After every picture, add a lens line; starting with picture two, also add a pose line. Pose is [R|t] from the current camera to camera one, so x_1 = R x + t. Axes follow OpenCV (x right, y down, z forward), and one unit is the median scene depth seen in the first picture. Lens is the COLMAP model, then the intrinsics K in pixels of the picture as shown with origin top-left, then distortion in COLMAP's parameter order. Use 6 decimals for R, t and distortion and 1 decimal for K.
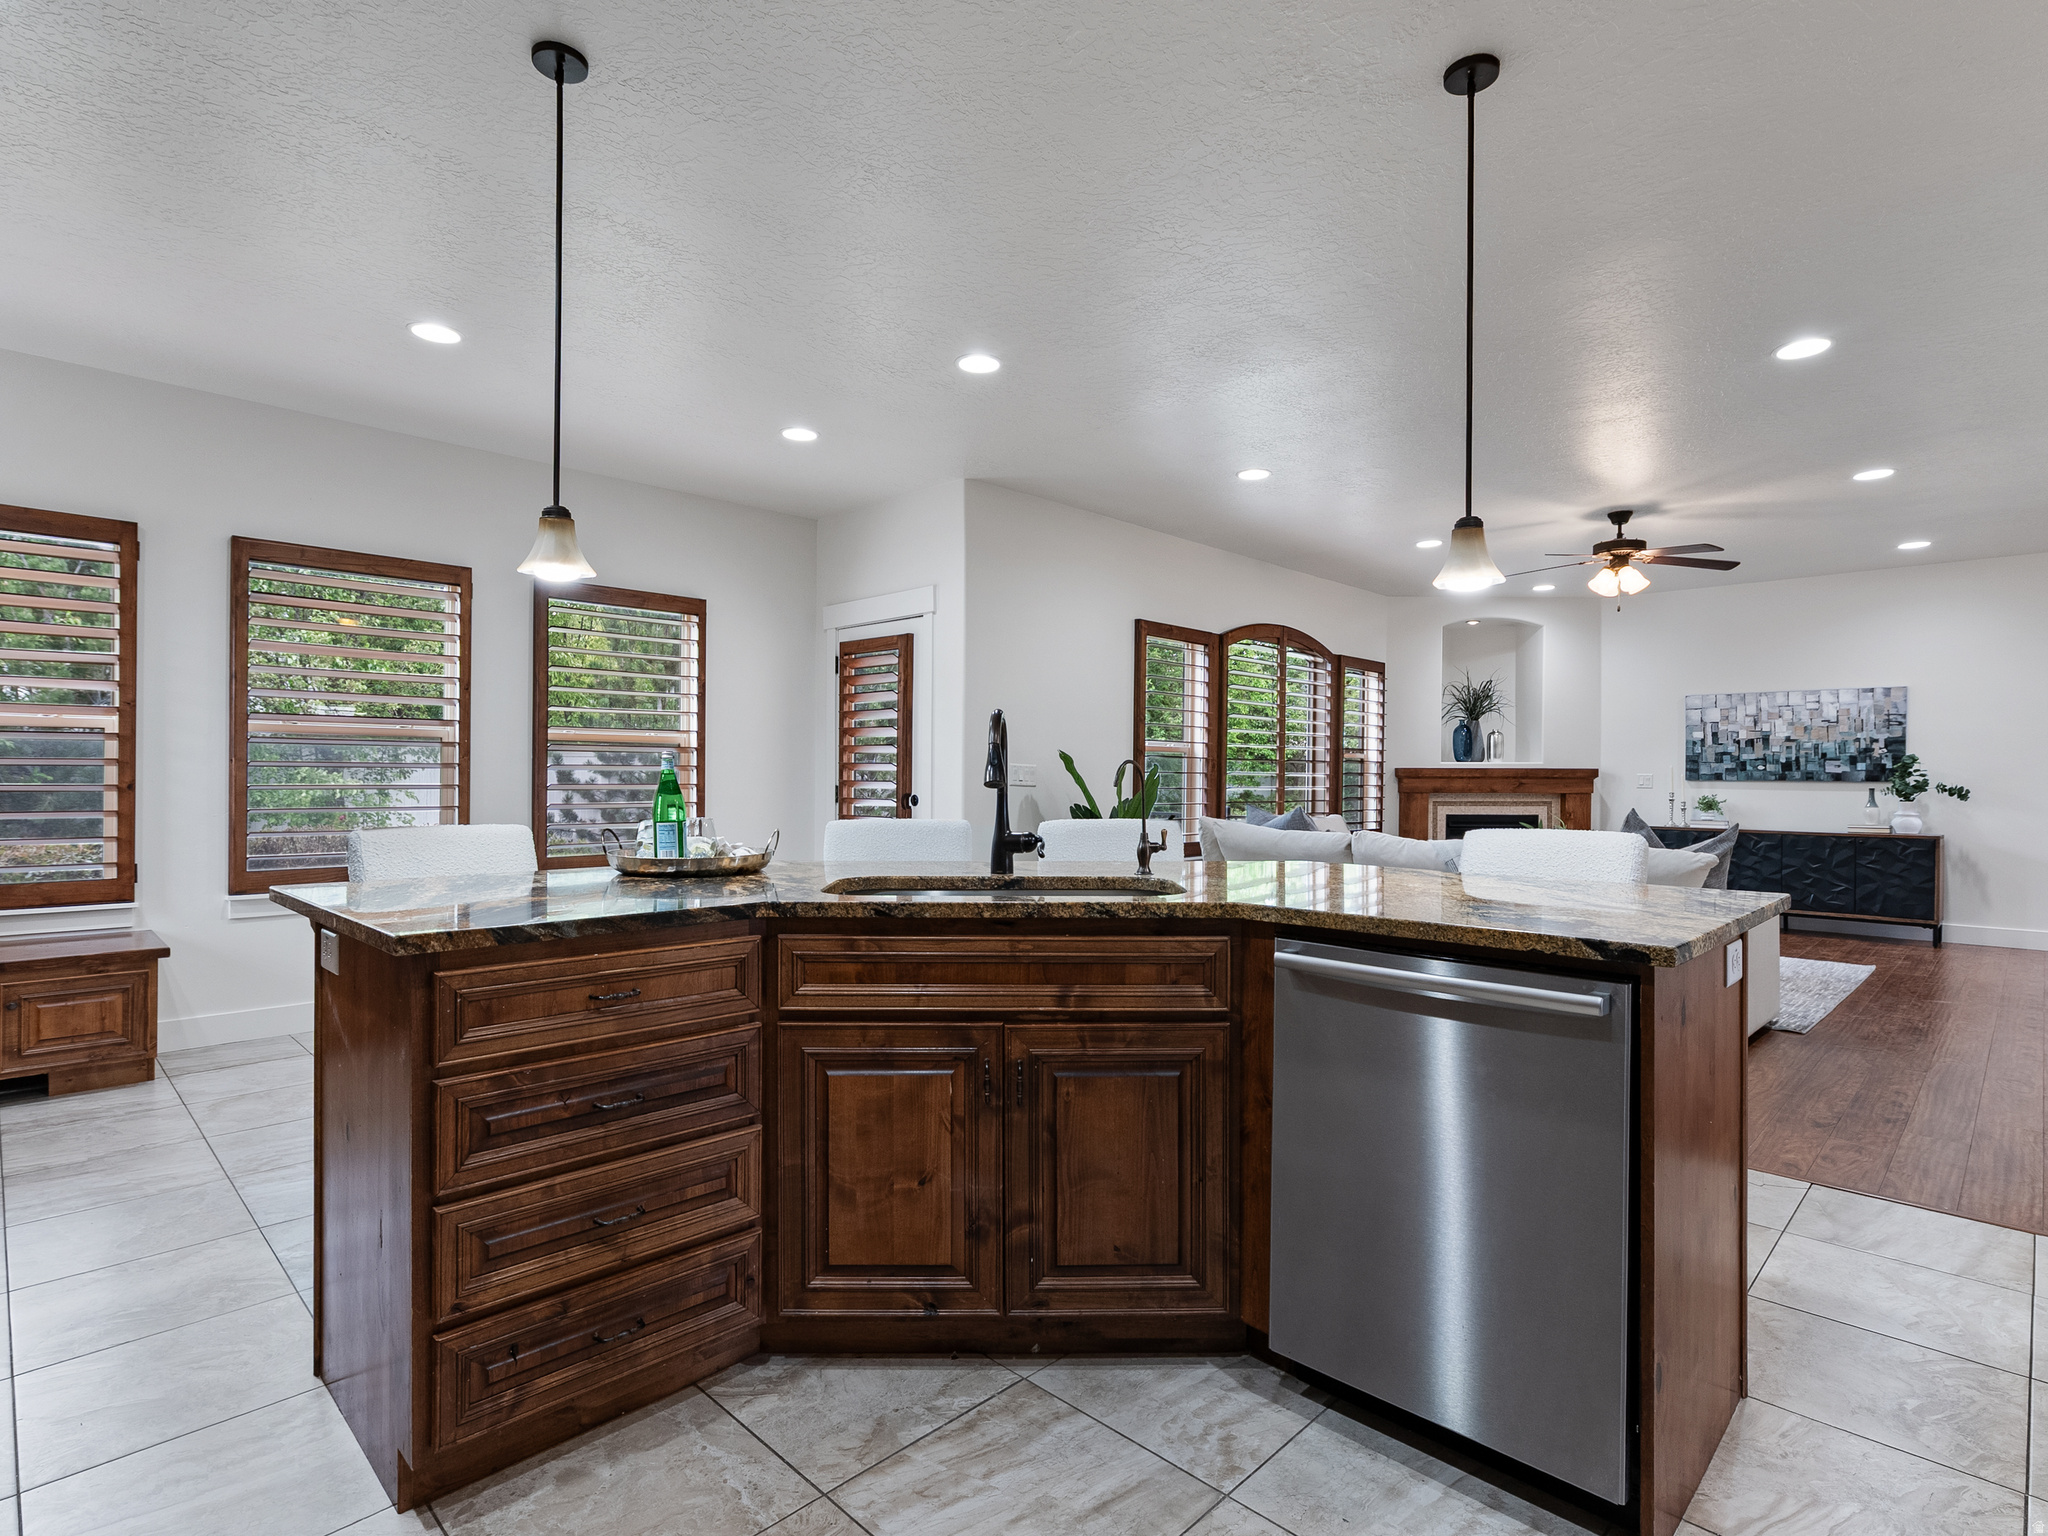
lens RADIAL K [[1047.7, 0, 1012.6], [0, 1047.7, 772.5], [0, 0, 1]] dist [-0.011114, 0.006554]
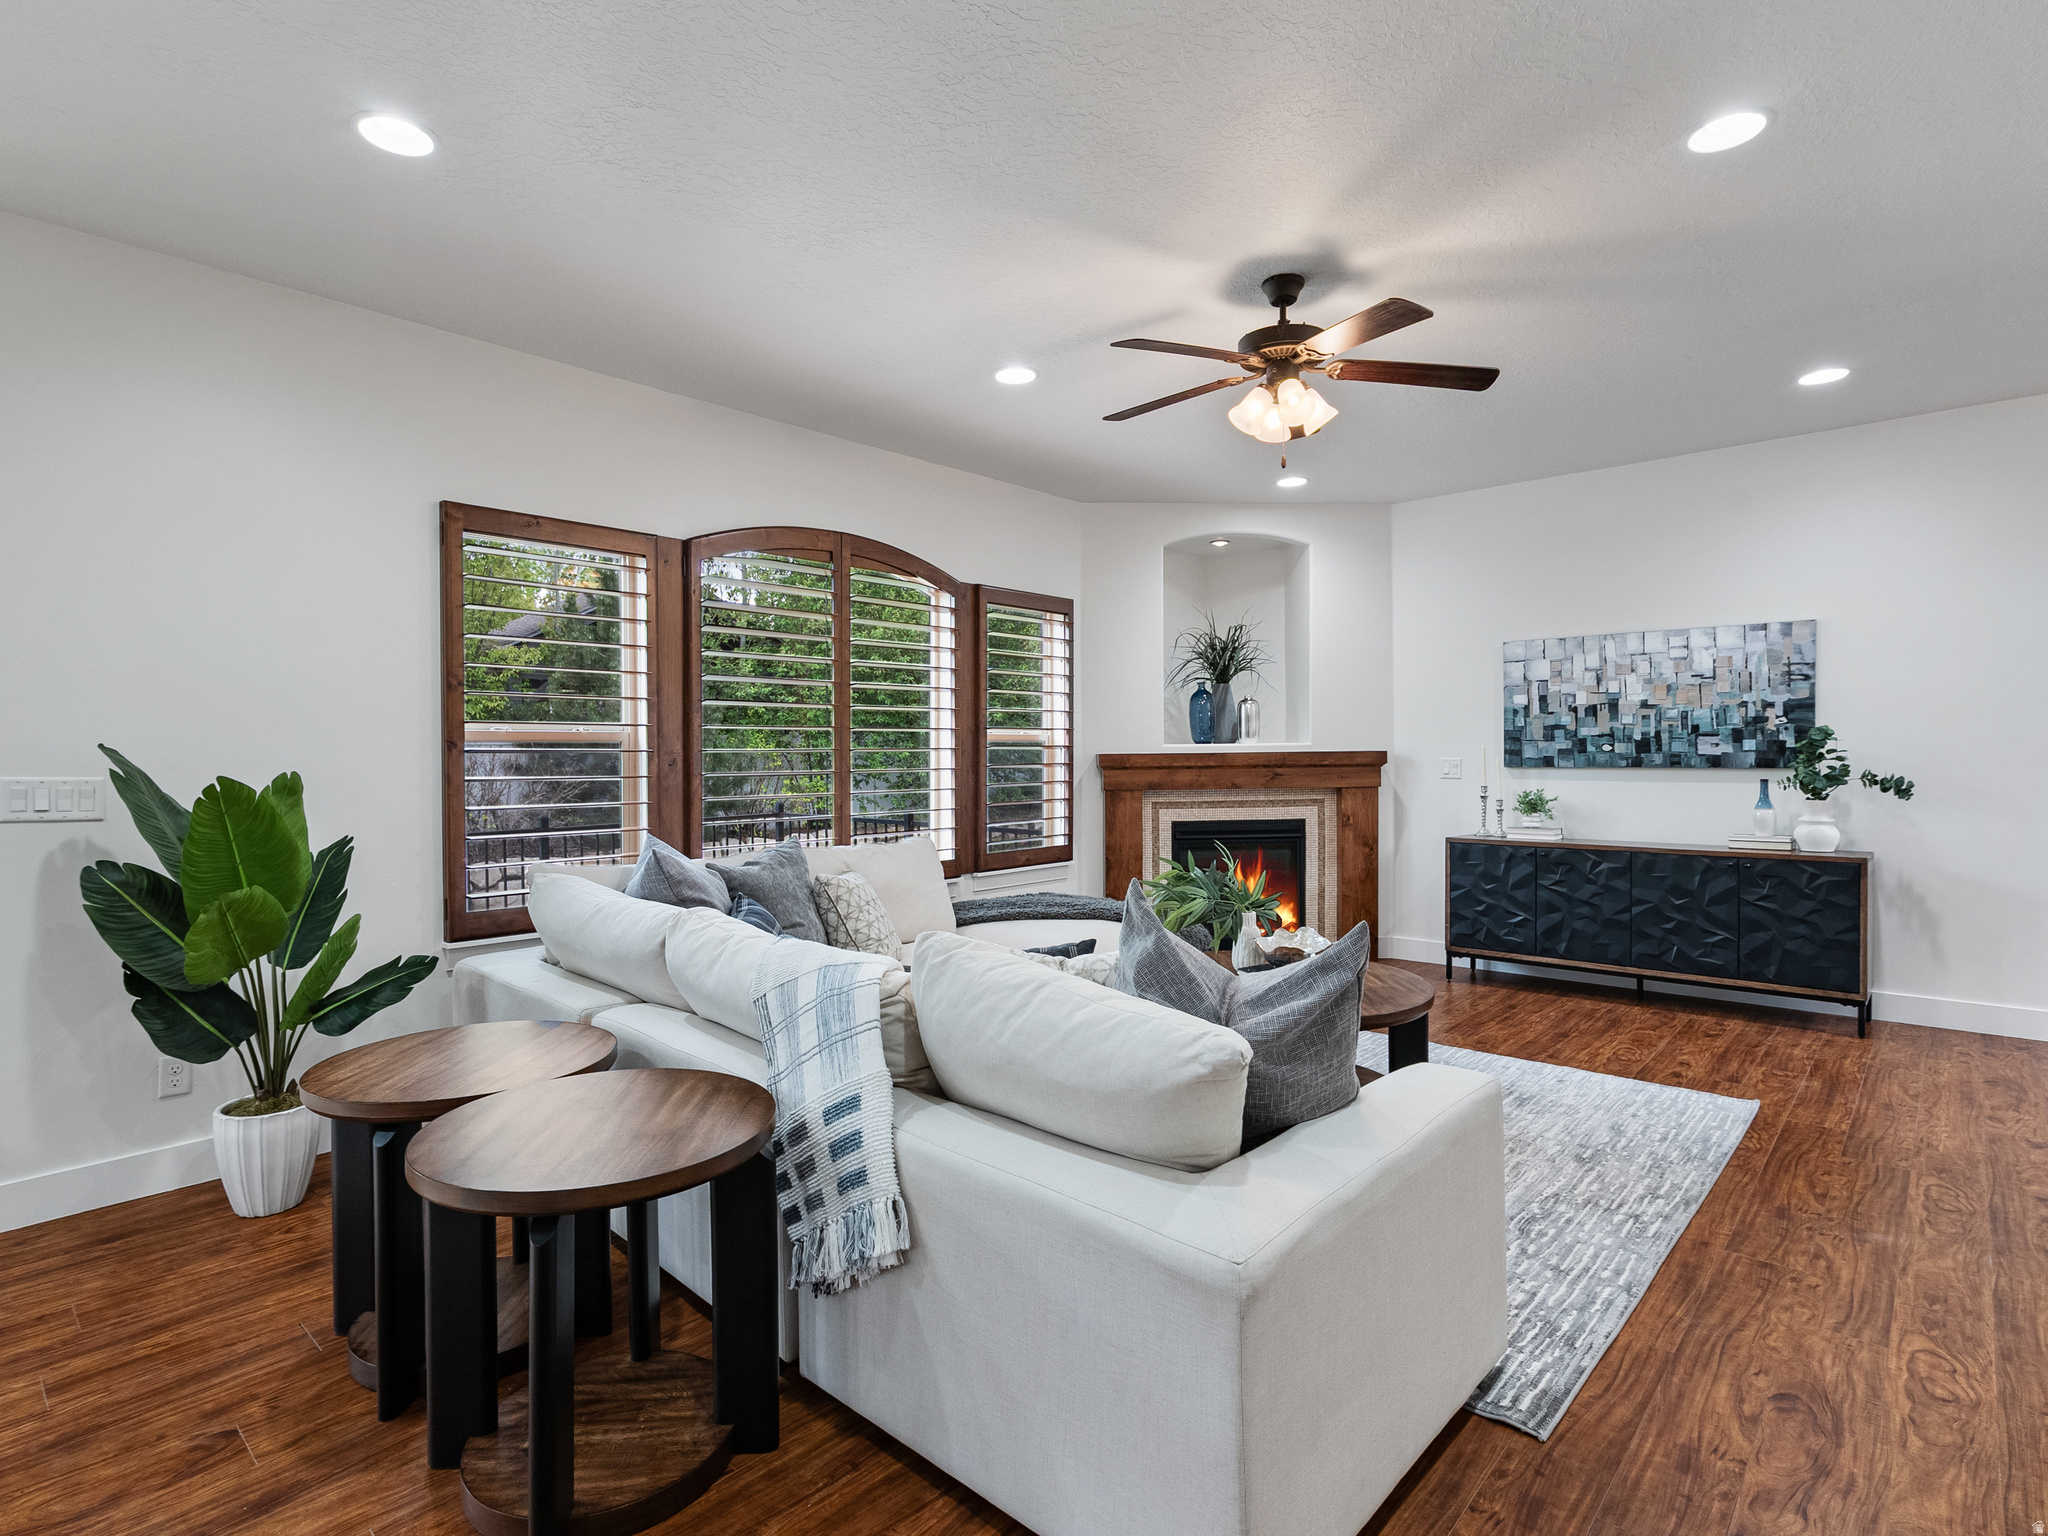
lens RADIAL K [[1047.7, 0, 1011.8], [0, 1047.7, 759.9], [0, 0, 1]] dist [-0.011114, 0.006554]
pose [[0.998968, -0.015959, 0.042514, 0.326545], [0.015476, 0.999812, 0.011689, -0.011139], [-0.042692, -0.011019, 0.999028, 0.369881]]
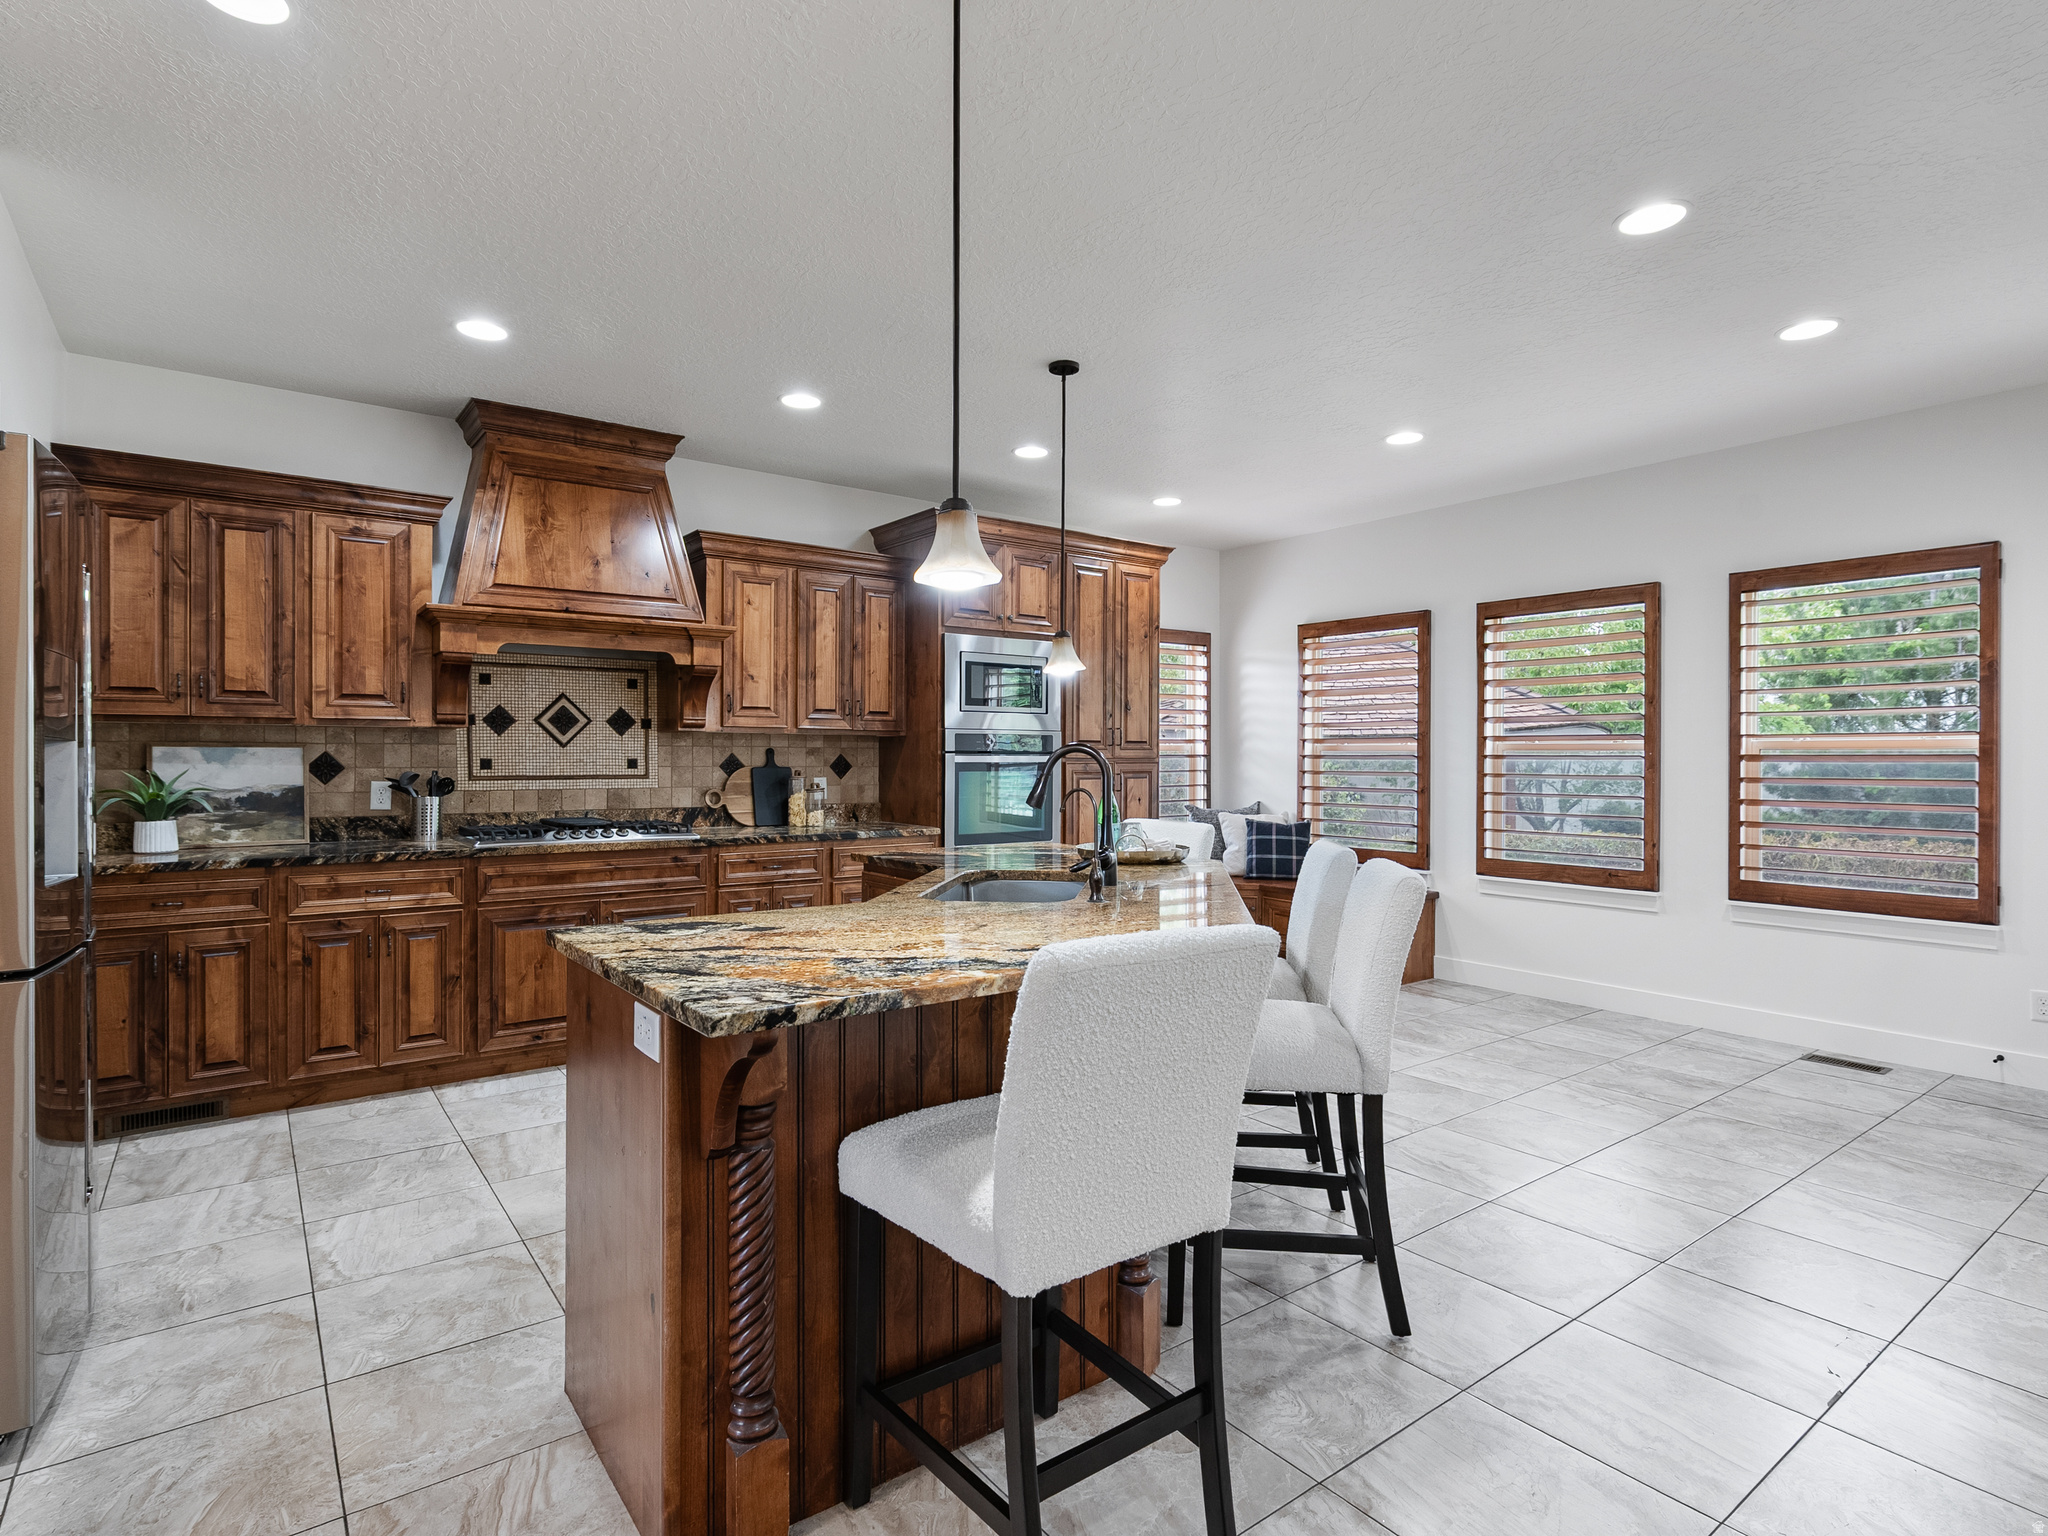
lens RADIAL K [[1047.7, 0, 1019.7], [0, 1047.7, 757.9], [0, 0, 1]] dist [-0.011114, 0.006554]
pose [[-0.143313, -0.010664, -0.989620, 0.642006], [-0.002620, 0.999943, -0.010396, -0.007990], [0.989674, 0.001103, -0.143332, 0.606989]]
